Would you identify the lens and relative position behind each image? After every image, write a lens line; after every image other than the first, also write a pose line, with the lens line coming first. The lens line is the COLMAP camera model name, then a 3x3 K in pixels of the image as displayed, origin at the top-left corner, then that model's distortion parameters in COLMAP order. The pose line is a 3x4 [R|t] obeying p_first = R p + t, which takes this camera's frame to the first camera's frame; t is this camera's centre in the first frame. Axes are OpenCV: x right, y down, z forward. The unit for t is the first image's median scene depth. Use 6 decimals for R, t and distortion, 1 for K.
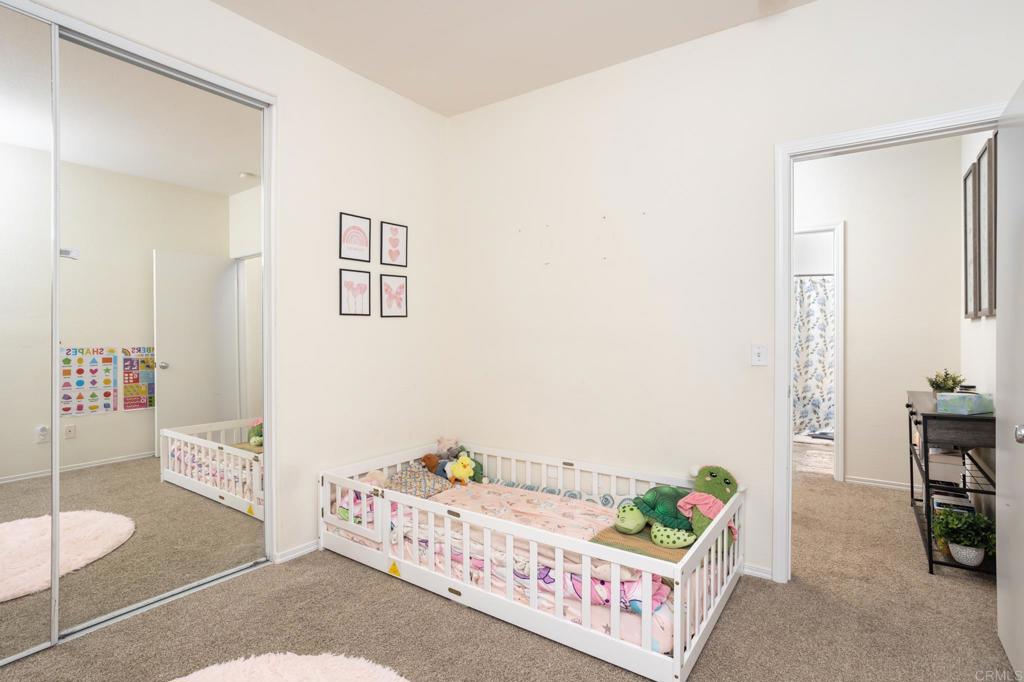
lens RADIAL K [[495.9, 0, 513.8], [0, 495.9, 330.3], [0, 0, 1]] dist [-0.013303, 0.000026]
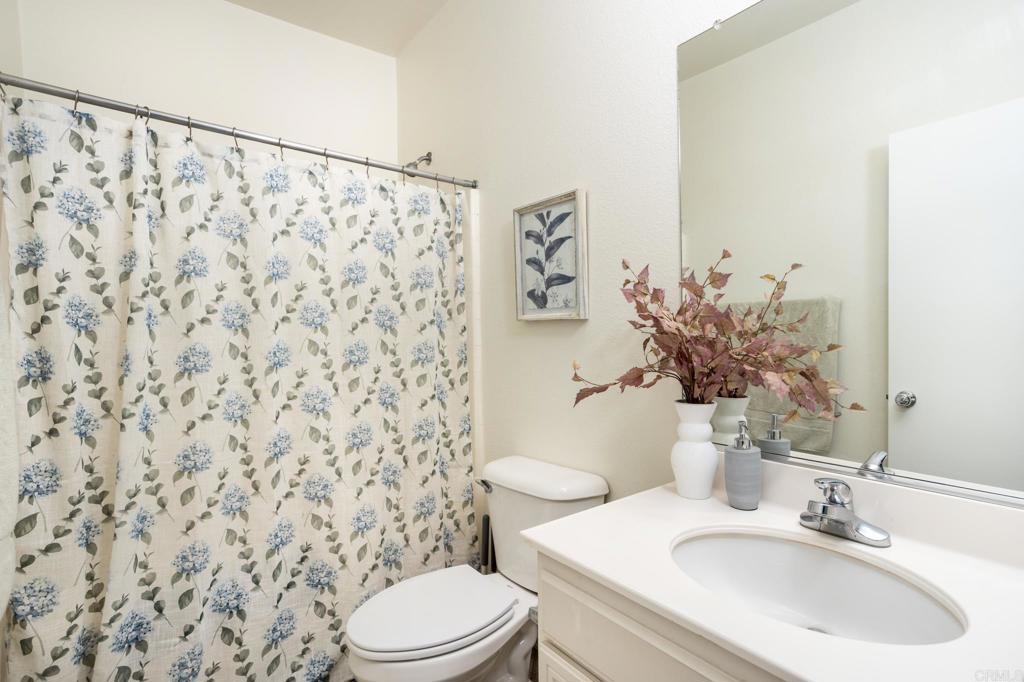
lens RADIAL K [[495.9, 0, 512.4], [0, 495.9, 341.2], [0, 0, 1]] dist [-0.013303, 0.000026]
pose [[0.283679, -0.021095, 0.958687, 0.391141], [0.018946, 0.999686, 0.016391, 0.004367], [-0.958732, 0.013514, 0.283990, 0.752885]]
